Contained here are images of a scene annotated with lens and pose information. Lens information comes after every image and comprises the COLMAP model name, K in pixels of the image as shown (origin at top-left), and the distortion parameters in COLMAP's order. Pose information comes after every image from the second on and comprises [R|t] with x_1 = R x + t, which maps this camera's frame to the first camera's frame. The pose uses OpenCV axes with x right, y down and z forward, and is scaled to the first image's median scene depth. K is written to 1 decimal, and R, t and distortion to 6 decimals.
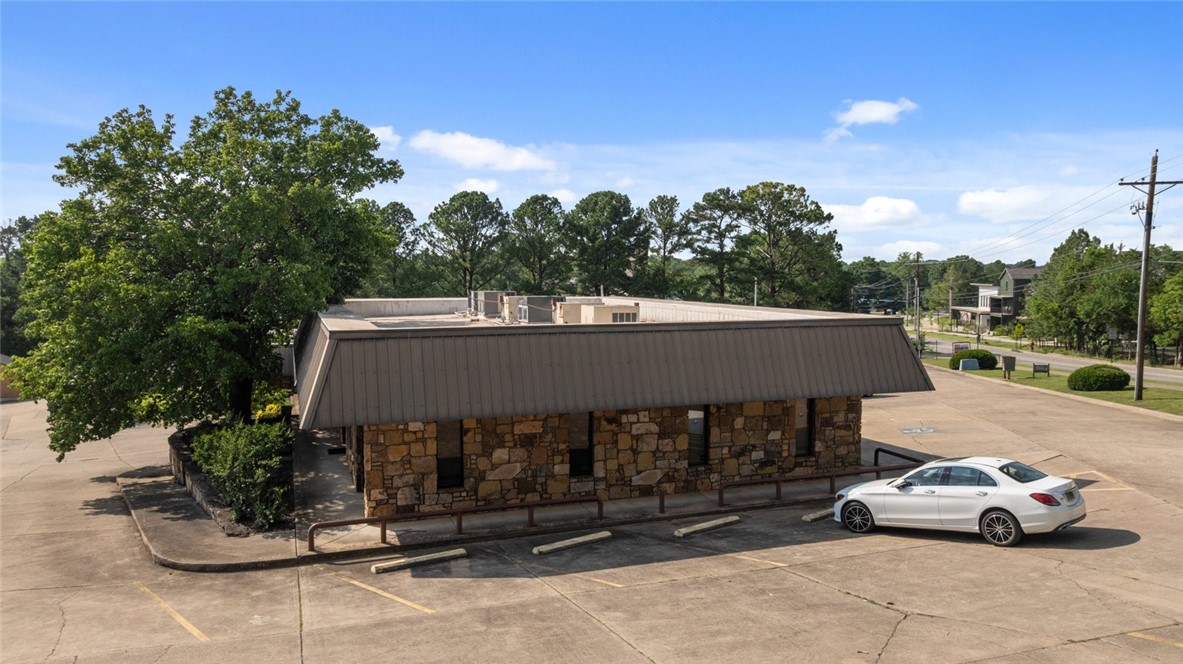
lens RADIAL K [[831.7, 0, 593.4], [0, 831.7, 332.8], [0, 0, 1]] dist [-0.001947, -0.037644]
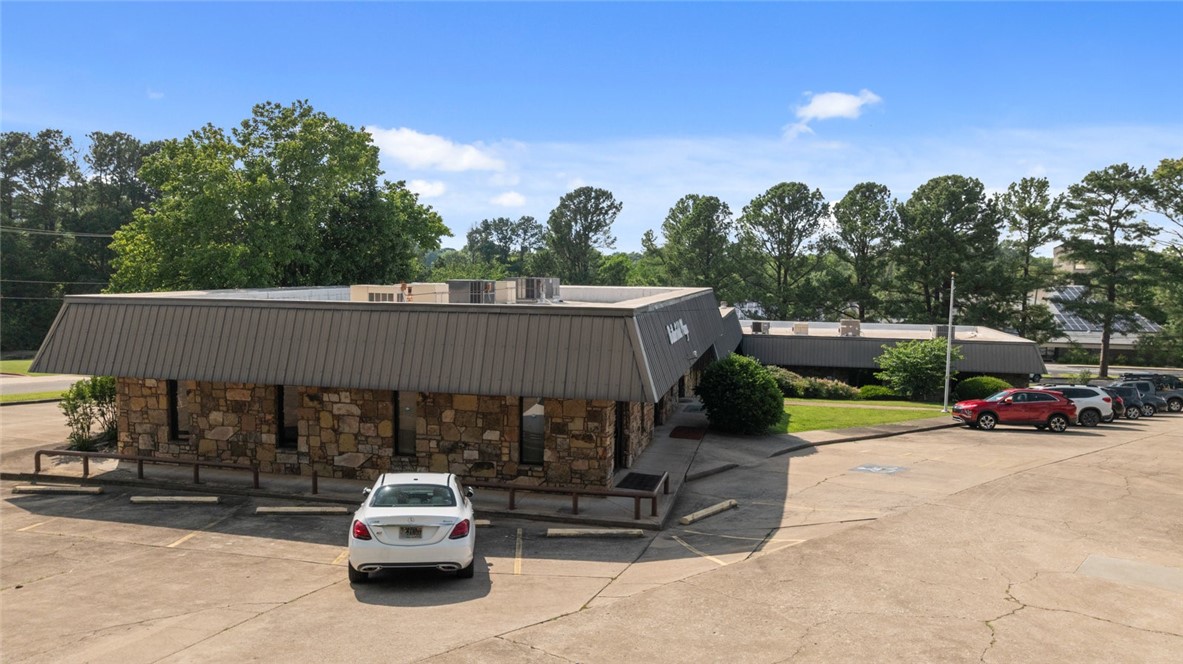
lens RADIAL K [[831.7, 0, 593.4], [0, 831.7, 332.8], [0, 0, 1]] dist [-0.001947, -0.037644]
pose [[0.836386, 0.051297, -0.545736, 0.839254], [-0.050648, 0.998585, 0.016241, -0.006204], [0.545797, 0.014057, 0.837800, 0.334793]]
